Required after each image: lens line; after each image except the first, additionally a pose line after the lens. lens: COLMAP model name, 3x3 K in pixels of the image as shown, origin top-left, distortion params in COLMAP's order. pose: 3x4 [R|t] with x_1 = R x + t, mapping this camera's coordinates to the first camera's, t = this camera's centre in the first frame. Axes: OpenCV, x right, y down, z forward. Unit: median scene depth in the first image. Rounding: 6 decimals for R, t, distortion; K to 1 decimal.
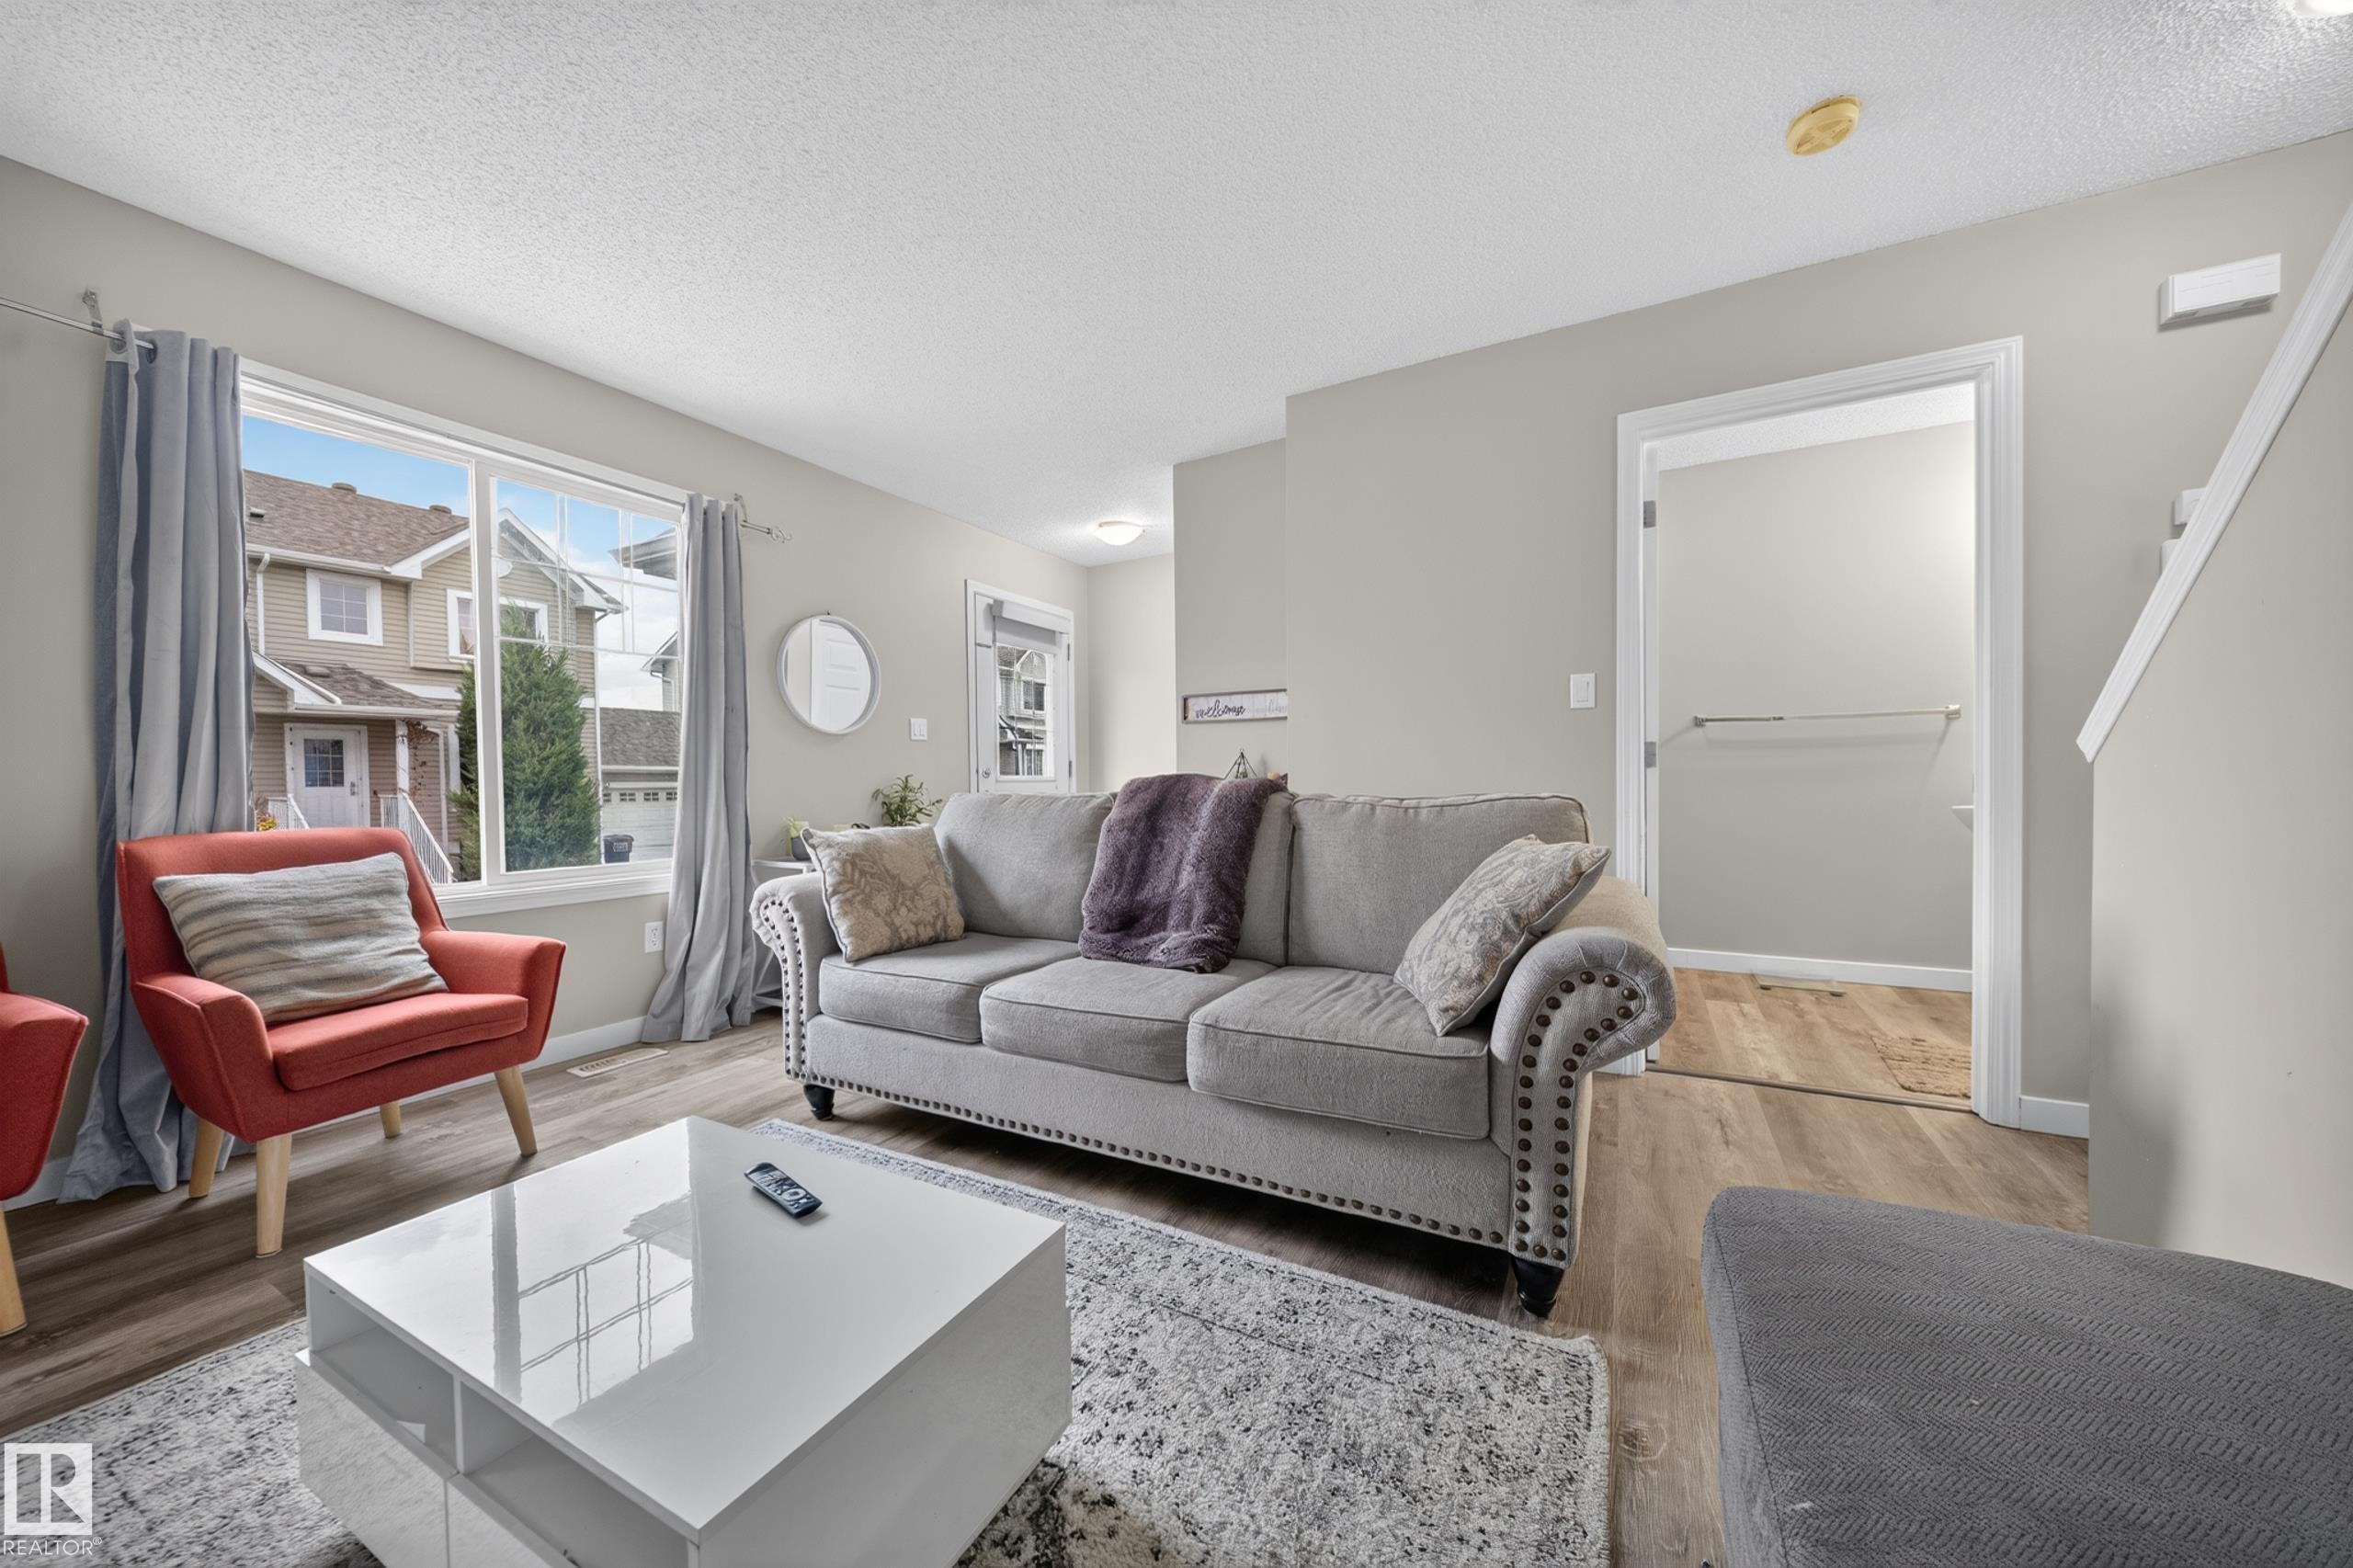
lens RADIAL K [[823.5, 0, 1177.4], [0, 823.5, 775.7], [0, 0, 1]] dist [-0.000487, -0.000026]
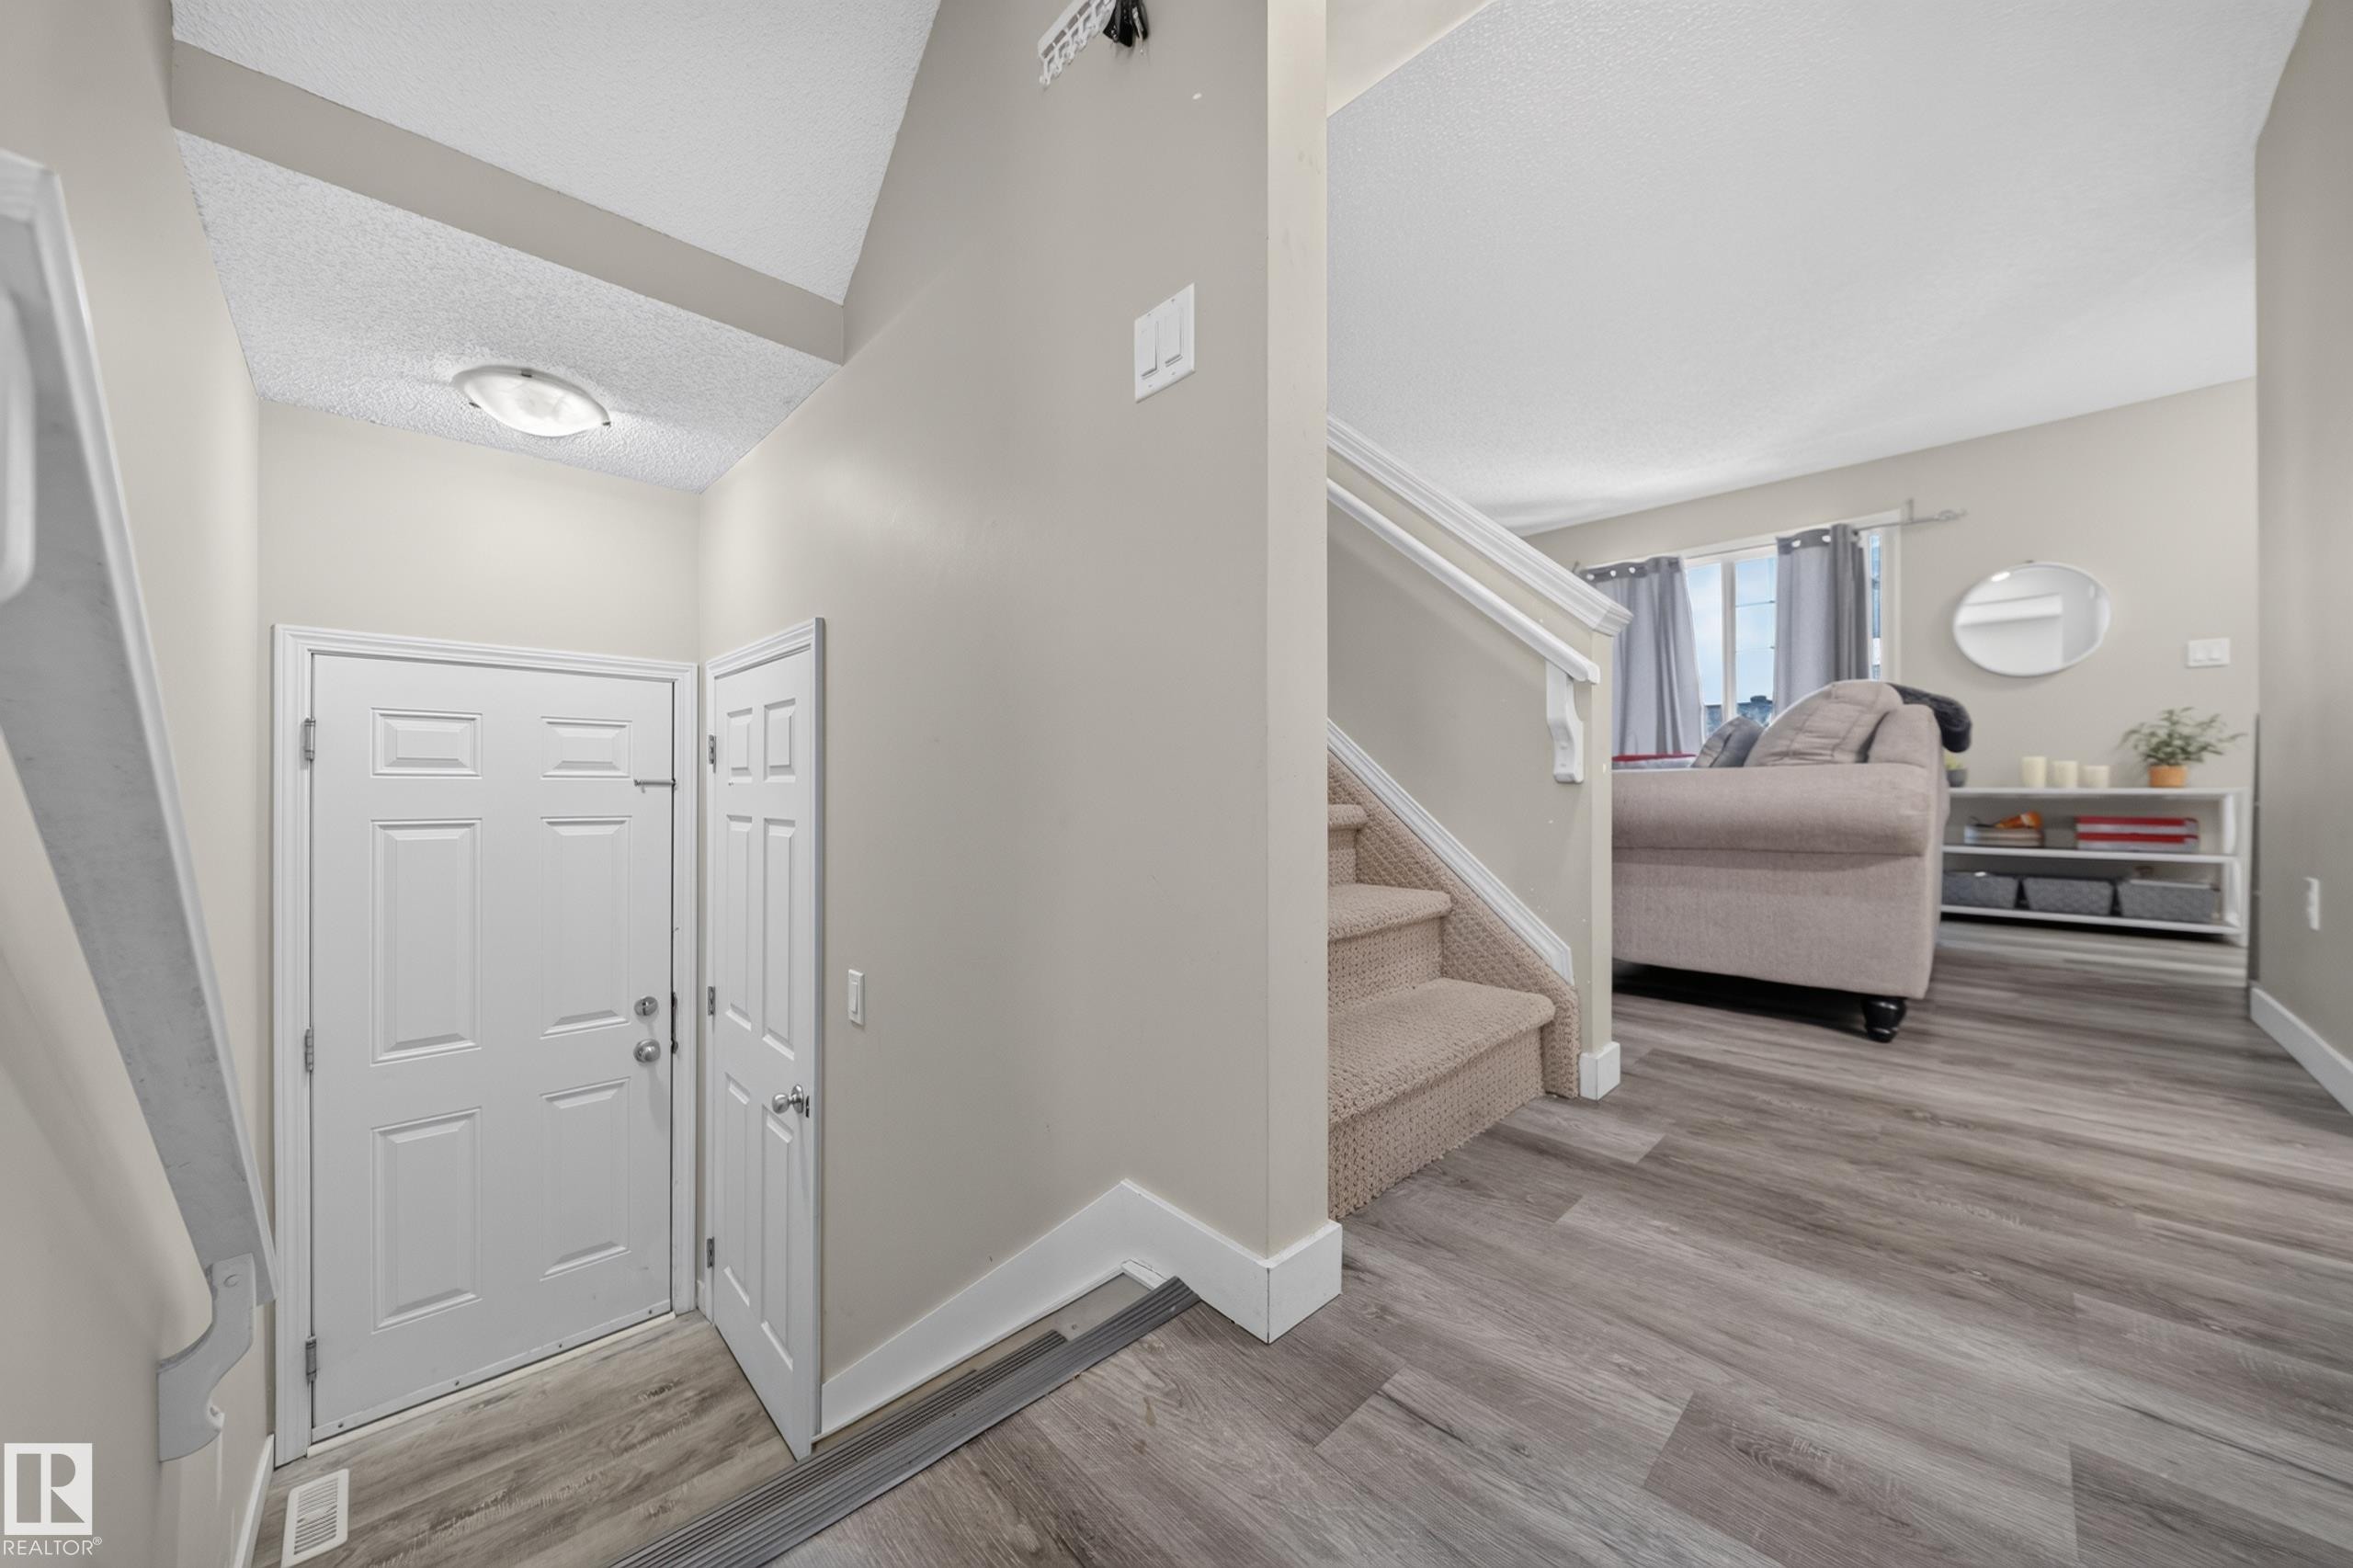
lens RADIAL K [[823.5, 0, 1179.1], [0, 823.5, 789.6], [0, 0, 1]] dist [-0.000487, -0.000026]
pose [[-0.309432, 0.002743, -0.950918, 1.531174], [-0.005625, 0.999973, 0.004715, 0.159901], [0.950905, 0.006808, -0.309408, 0.486032]]
